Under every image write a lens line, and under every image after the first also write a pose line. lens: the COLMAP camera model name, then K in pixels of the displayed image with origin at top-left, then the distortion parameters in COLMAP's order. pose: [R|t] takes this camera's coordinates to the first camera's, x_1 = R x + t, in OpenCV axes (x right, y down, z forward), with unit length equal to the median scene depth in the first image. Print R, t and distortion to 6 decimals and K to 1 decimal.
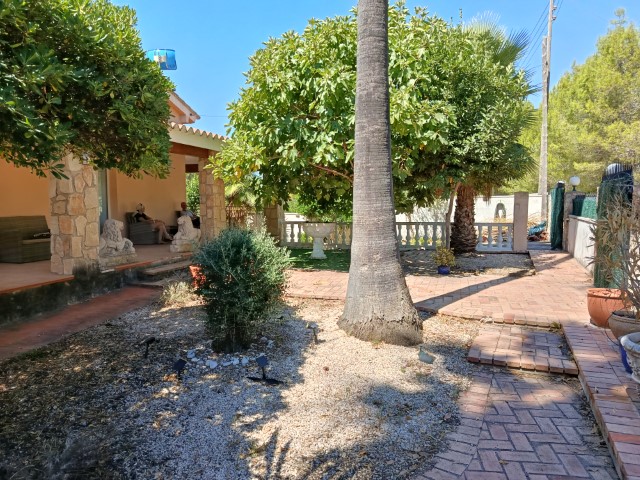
lens RADIAL K [[439.7, 0, 317.4], [0, 439.7, 239.4], [0, 0, 1]] dist [0.091671, -0.114818]
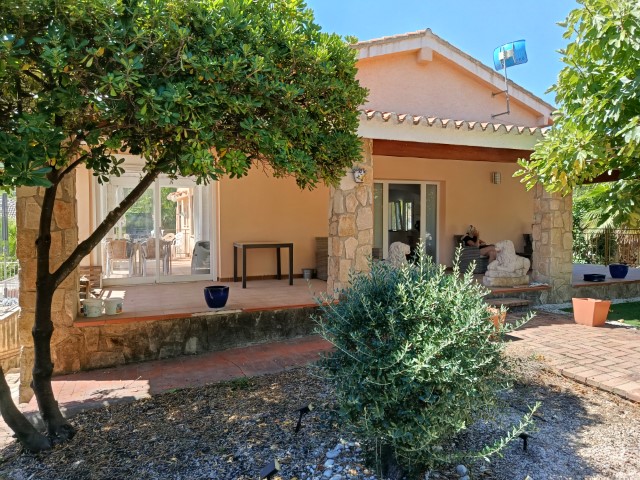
lens RADIAL K [[439.7, 0, 317.4], [0, 439.7, 239.4], [0, 0, 1]] dist [0.091671, -0.114818]
pose [[0.643485, 0.020330, -0.765189, 0.124821], [-0.062356, 0.997717, -0.025931, -0.020304], [0.762915, 0.064400, 0.643283, 0.356393]]
